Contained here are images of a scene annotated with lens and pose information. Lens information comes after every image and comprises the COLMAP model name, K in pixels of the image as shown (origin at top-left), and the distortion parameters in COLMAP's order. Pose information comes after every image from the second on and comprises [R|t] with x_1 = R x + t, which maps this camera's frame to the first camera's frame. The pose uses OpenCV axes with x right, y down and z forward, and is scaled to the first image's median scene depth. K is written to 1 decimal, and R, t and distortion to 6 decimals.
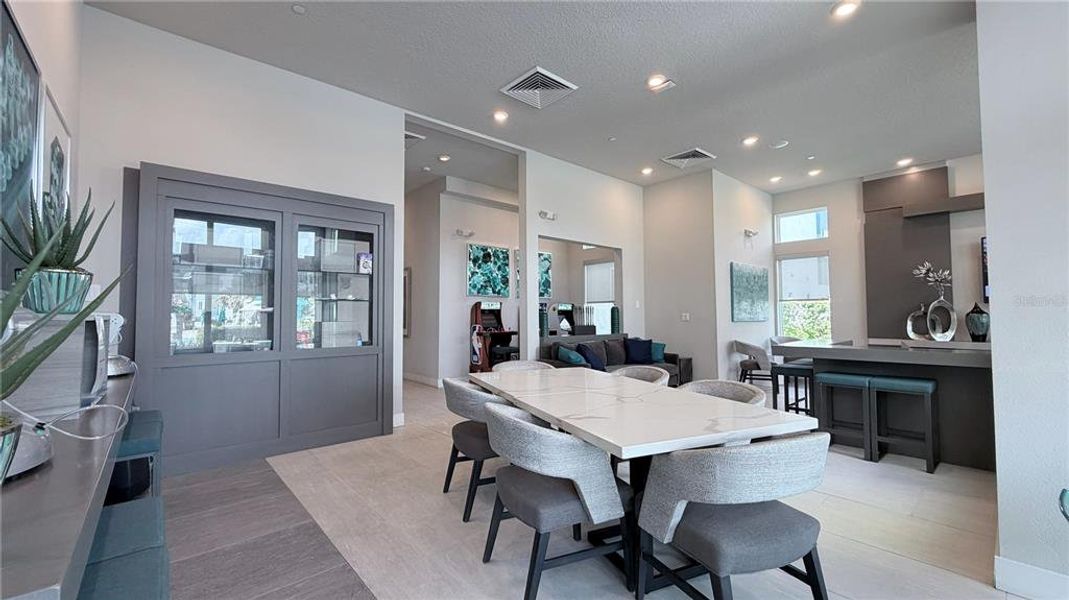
lens RADIAL K [[425.6, 0, 534.6], [0, 425.6, 299.3], [0, 0, 1]] dist [0.000990, 0.000610]
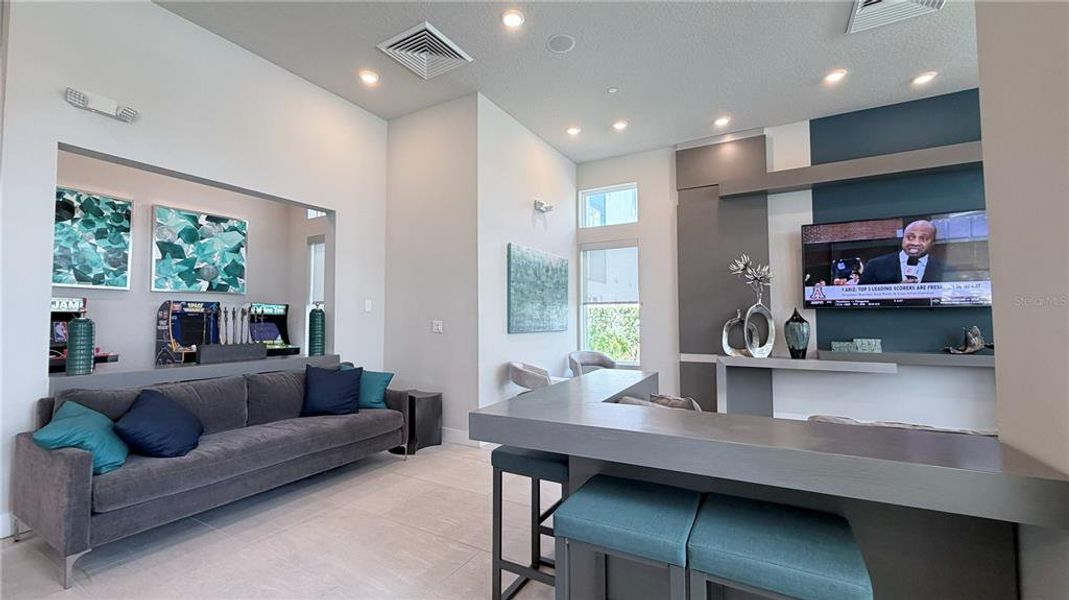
lens RADIAL K [[425.6, 0, 533.3], [0, 425.6, 300.7], [0, 0, 1]] dist [0.000990, 0.000610]
pose [[0.944069, 0.016513, 0.329335, 0.275489], [-0.014265, 0.999856, -0.009240, 0.007225], [-0.329440, 0.004026, 0.944168, 0.356547]]
